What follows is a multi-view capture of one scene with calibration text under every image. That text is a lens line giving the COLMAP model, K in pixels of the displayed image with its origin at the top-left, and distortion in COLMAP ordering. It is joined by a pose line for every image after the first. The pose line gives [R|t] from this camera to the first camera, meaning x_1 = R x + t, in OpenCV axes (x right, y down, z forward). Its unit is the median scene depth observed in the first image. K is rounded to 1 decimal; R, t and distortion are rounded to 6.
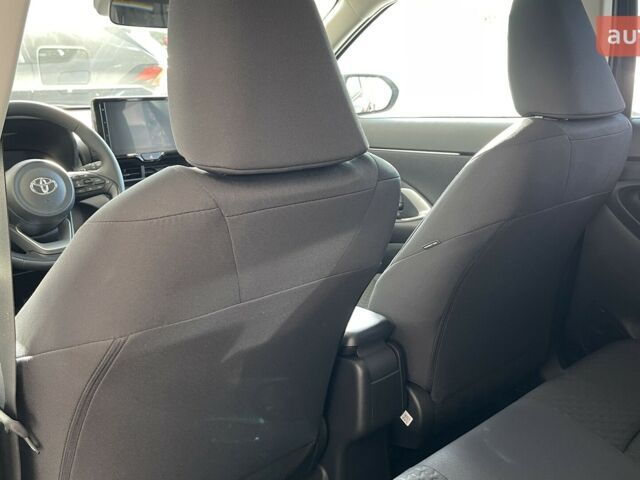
lens RADIAL K [[613.0, 0, 320.0], [0, 613.0, 240.0], [0, 0, 1]] dist [0.016994, -0.006171]
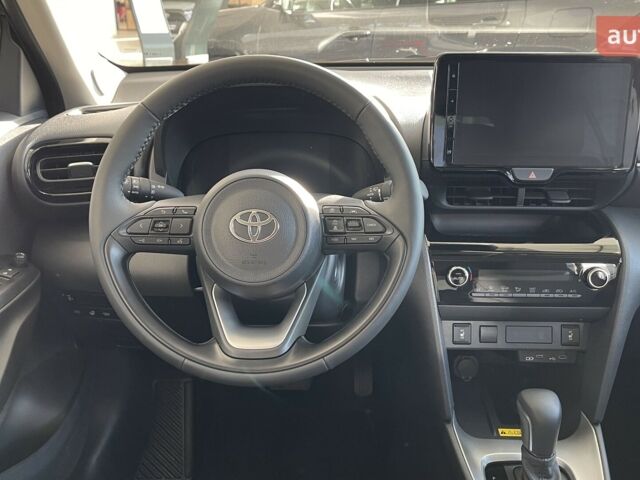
lens RADIAL K [[603.0, 0, 320.0], [0, 603.0, 240.0], [0, 0, 1]] dist [0.047914, -0.009518]
pose [[0.713081, 0.222384, -0.664876, -0.075757], [-0.176793, 0.974748, 0.136417, -0.148963], [0.678424, 0.020269, 0.734391, 0.650644]]
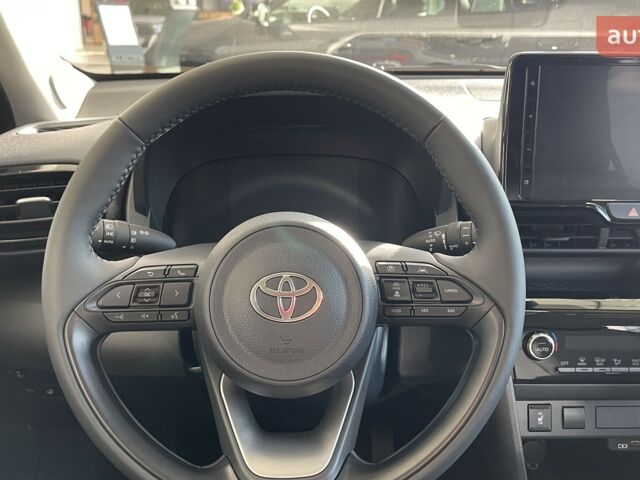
lens RADIAL K [[613.0, 0, 320.0], [0, 613.0, 240.0], [0, 0, 1]] dist [0.016994, -0.006171]
pose [[0.744746, 0.199289, -0.636897, -0.214443], [-0.174222, 0.979334, 0.102716, -0.152760], [0.644205, 0.034464, 0.764076, 0.723201]]
